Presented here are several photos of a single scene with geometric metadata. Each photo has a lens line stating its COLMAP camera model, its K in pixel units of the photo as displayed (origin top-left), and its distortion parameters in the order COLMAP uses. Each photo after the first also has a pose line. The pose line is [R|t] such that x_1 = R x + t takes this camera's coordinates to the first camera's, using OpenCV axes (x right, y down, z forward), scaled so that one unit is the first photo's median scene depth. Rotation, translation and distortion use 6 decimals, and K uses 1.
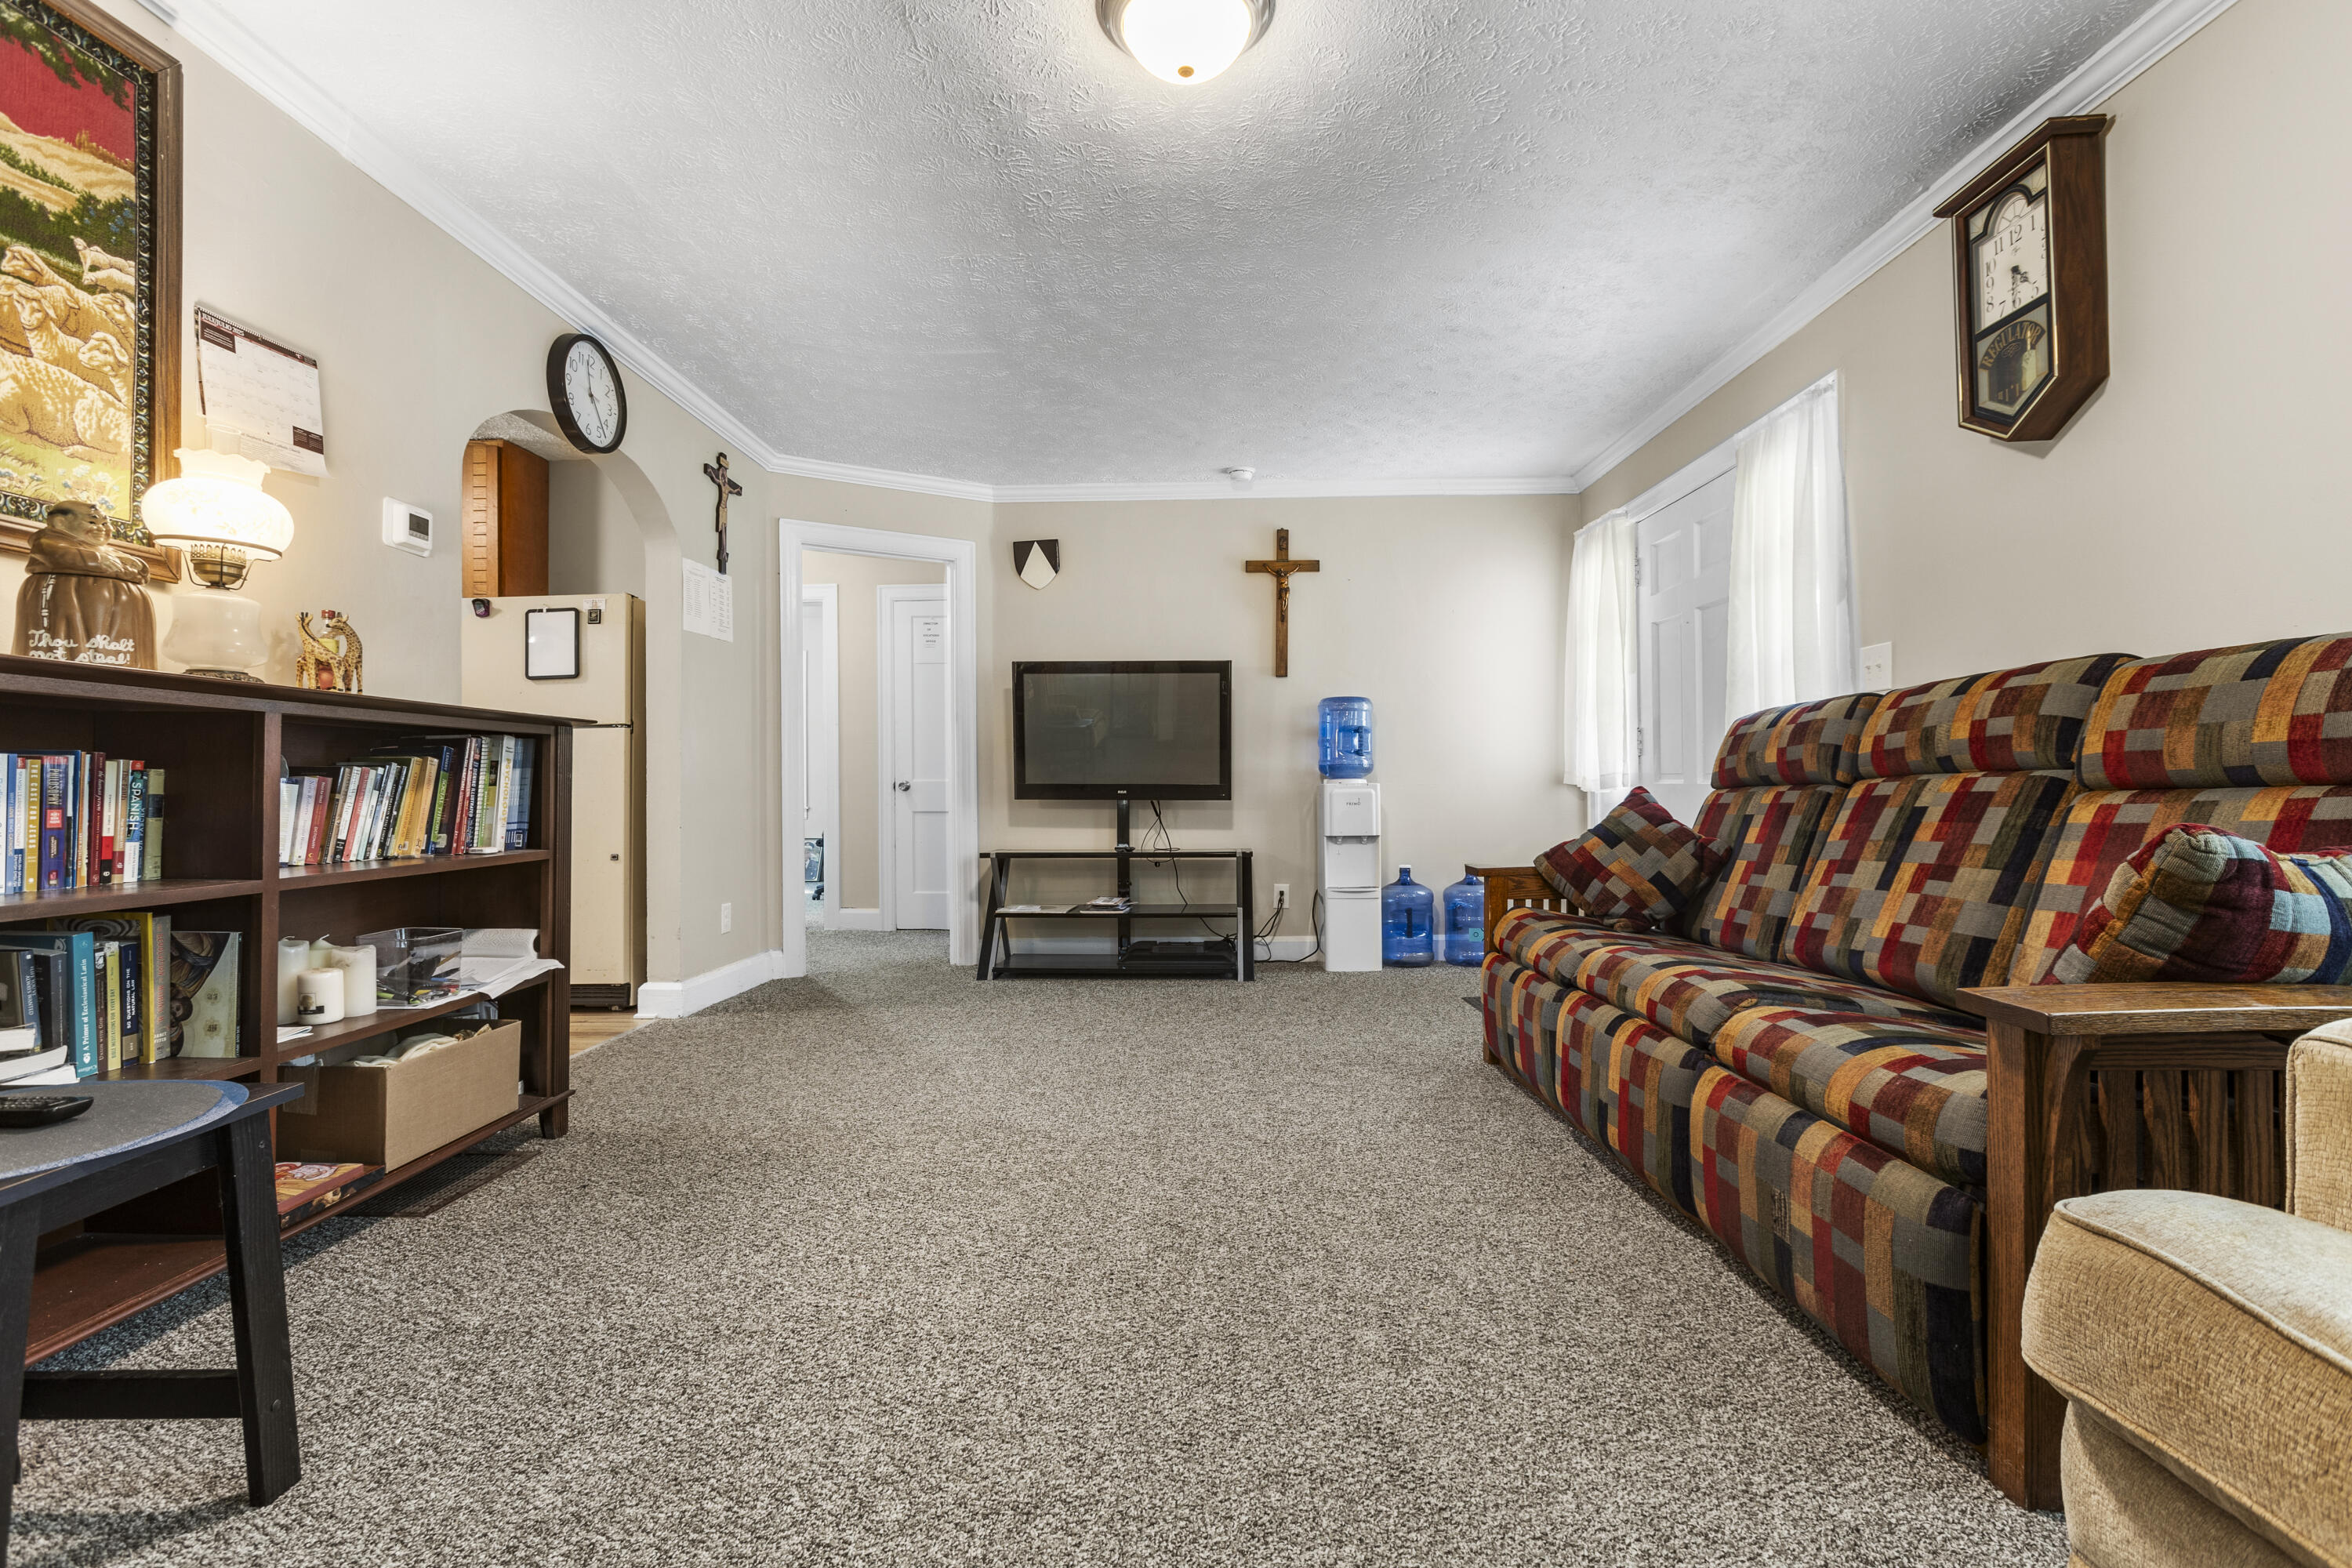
lens RADIAL K [[1084.8, 0, 1176.0], [0, 1084.8, 784.0], [0, 0, 1]] dist [-0.000428, -0.000058]
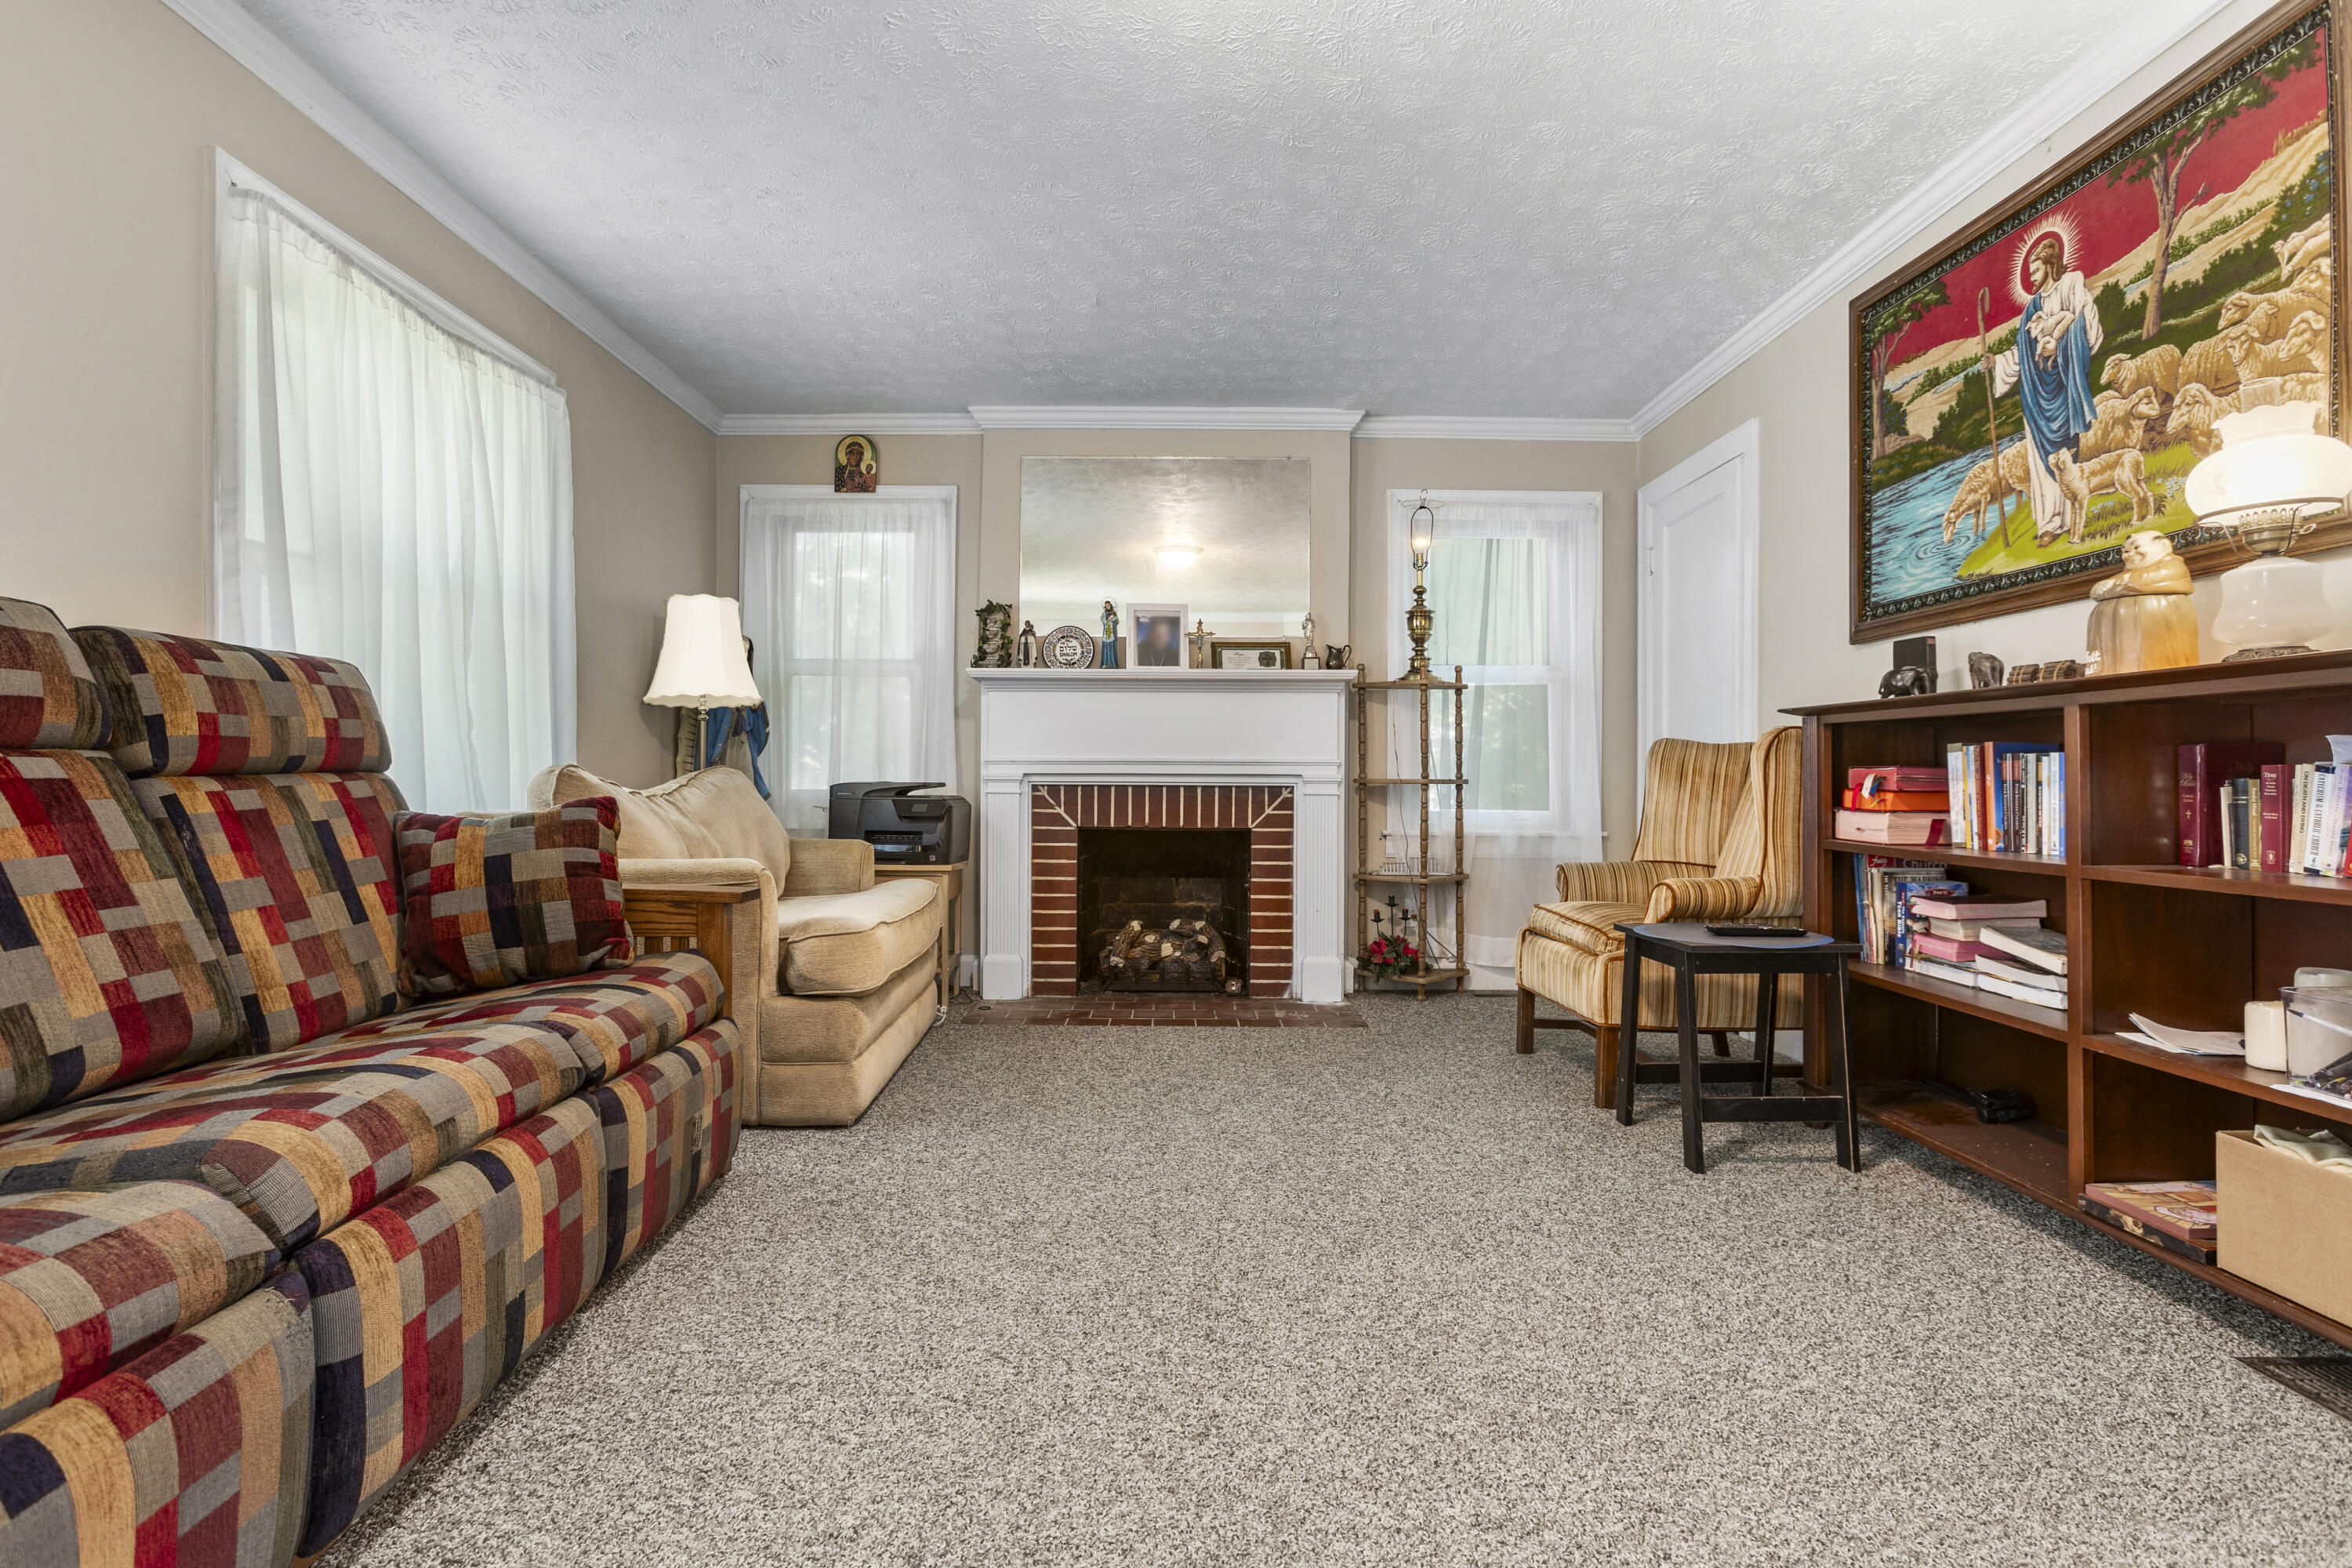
lens RADIAL K [[1233.9, 0, 1176.0], [0, 1233.9, 784.0], [0, 0, 1]] dist [0.000324, 0.000082]
pose [[-0.999595, -0.001489, -0.028404, 0.059394], [-0.001521, 0.999998, 0.001077, 0.009281], [0.028402, 0.001120, -0.999596, 2.039482]]
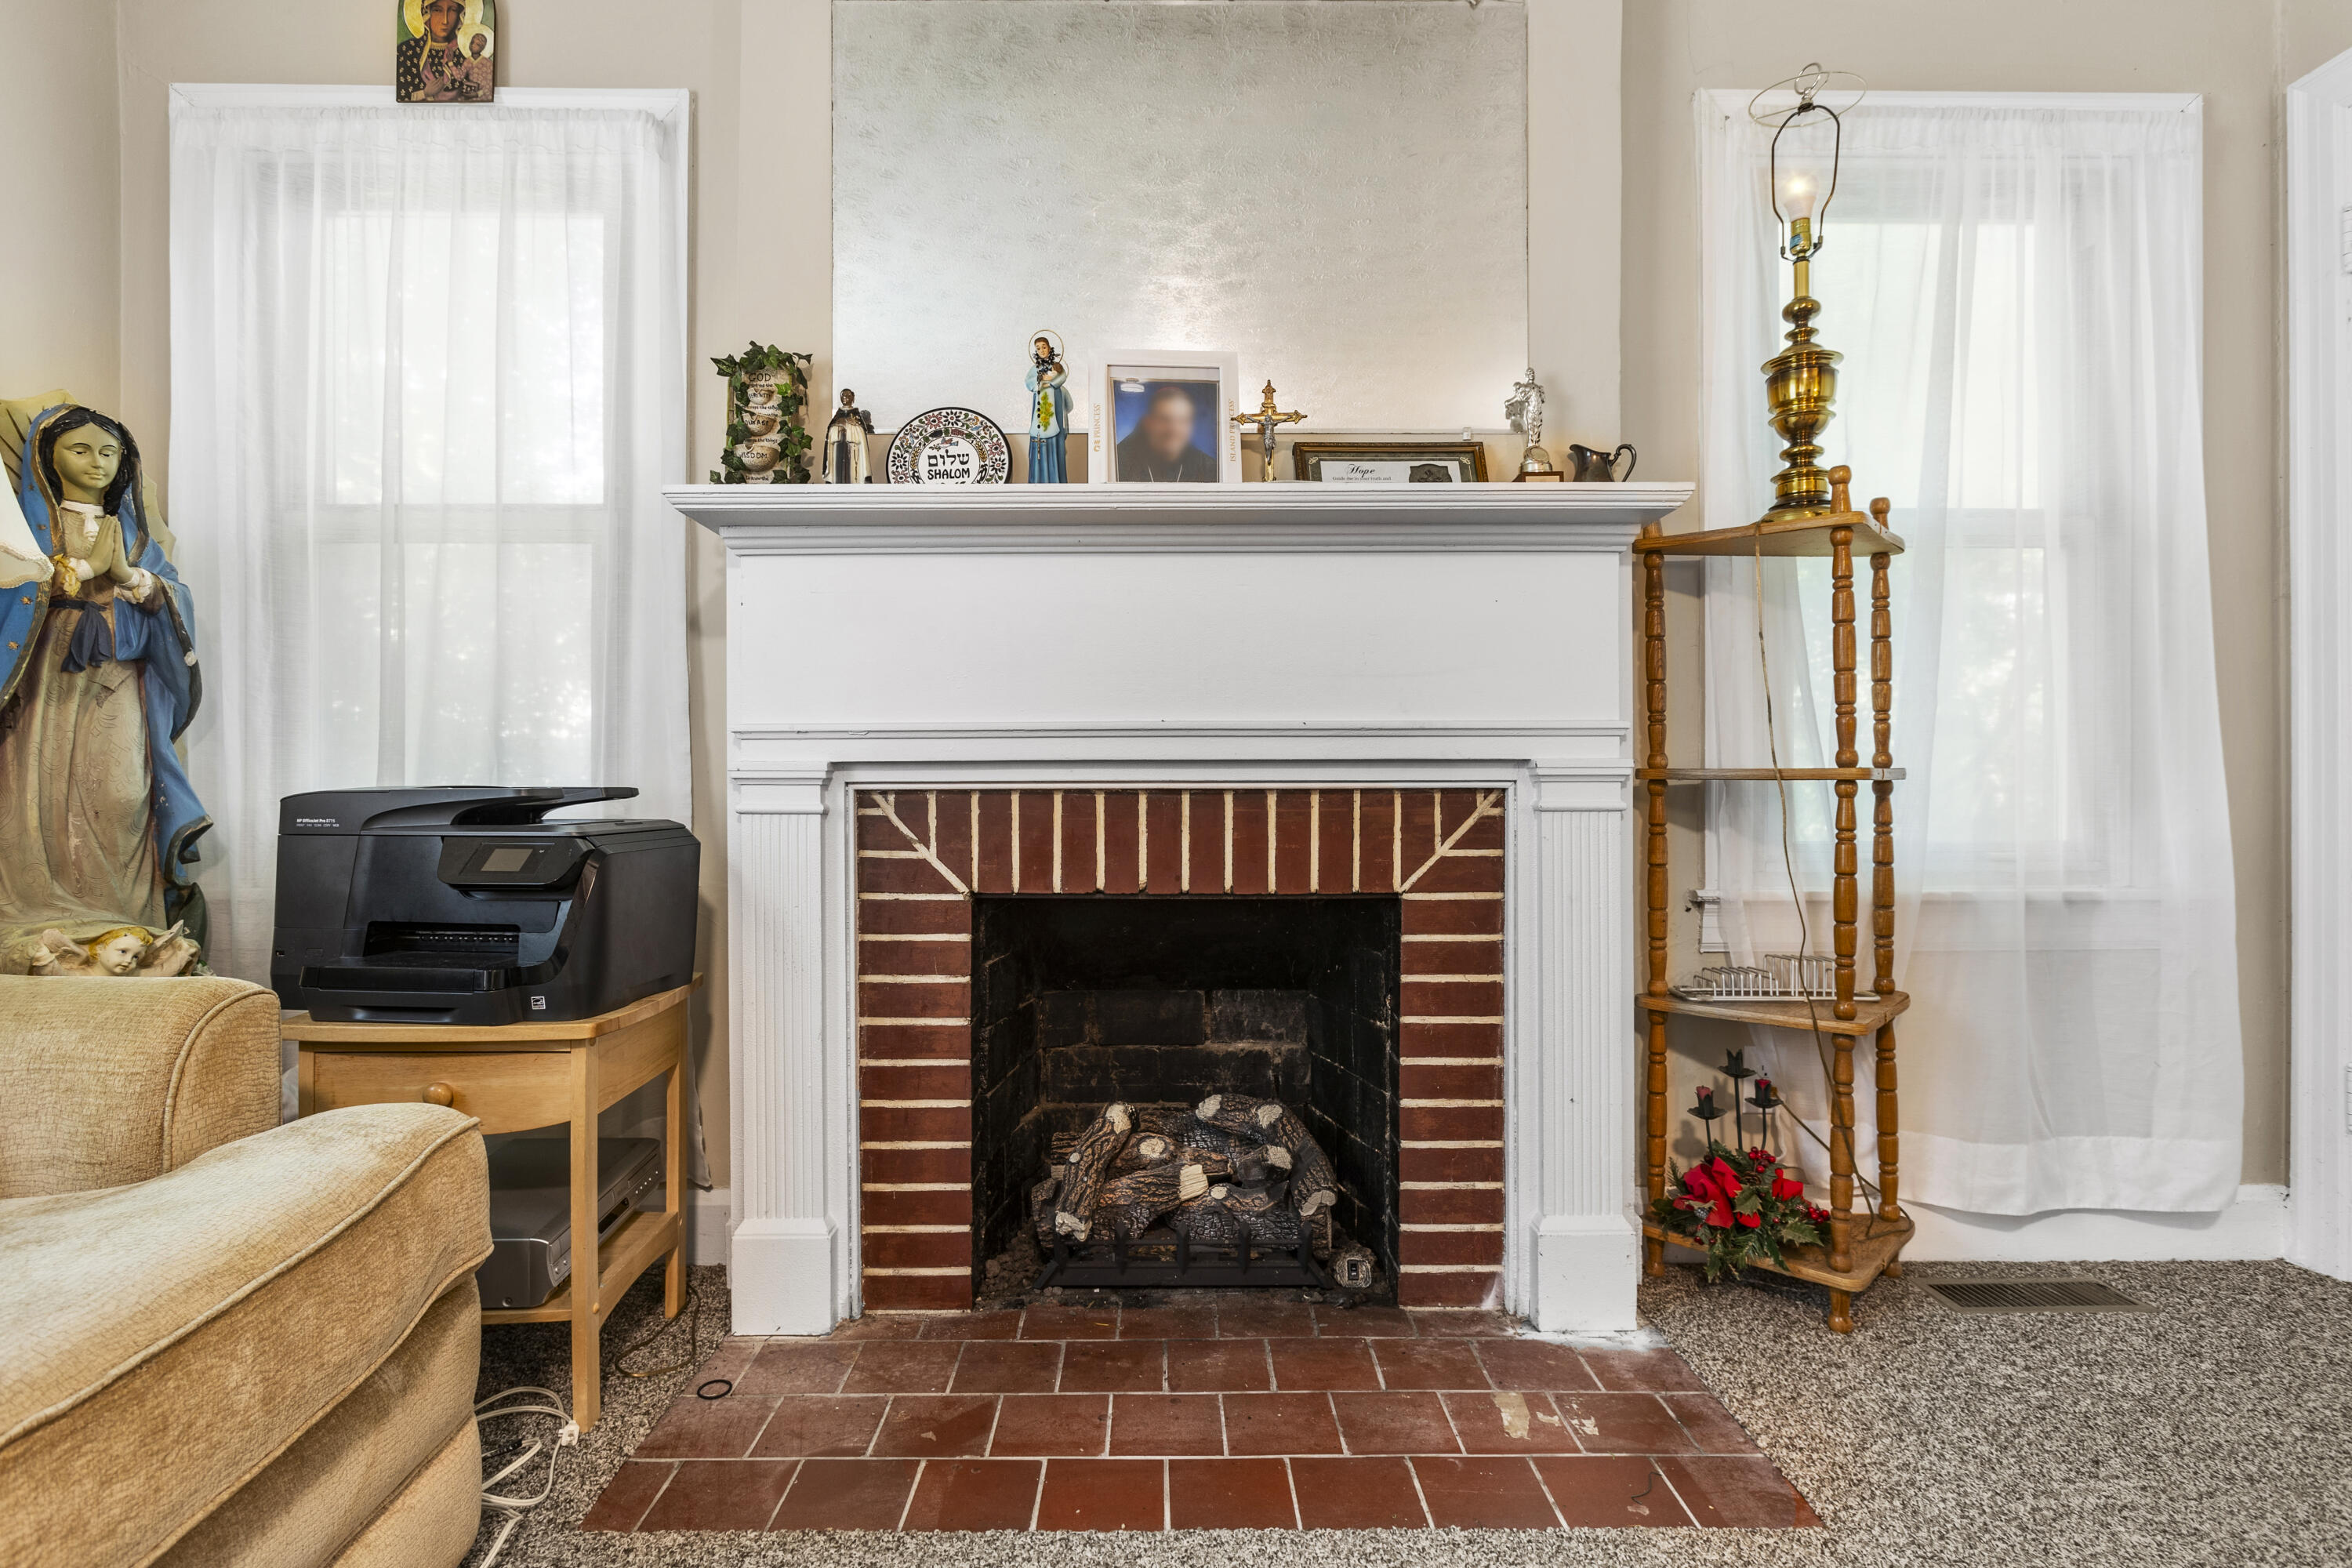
lens RADIAL K [[1233.9, 0, 1176.0], [0, 1233.9, 784.0], [0, 0, 1]] dist [0.000324, 0.000082]
pose [[-0.999269, 0.007018, -0.037586, 0.058564], [0.006846, 0.999965, 0.004709, 0.007810], [0.037618, 0.004448, -0.999282, 1.386293]]
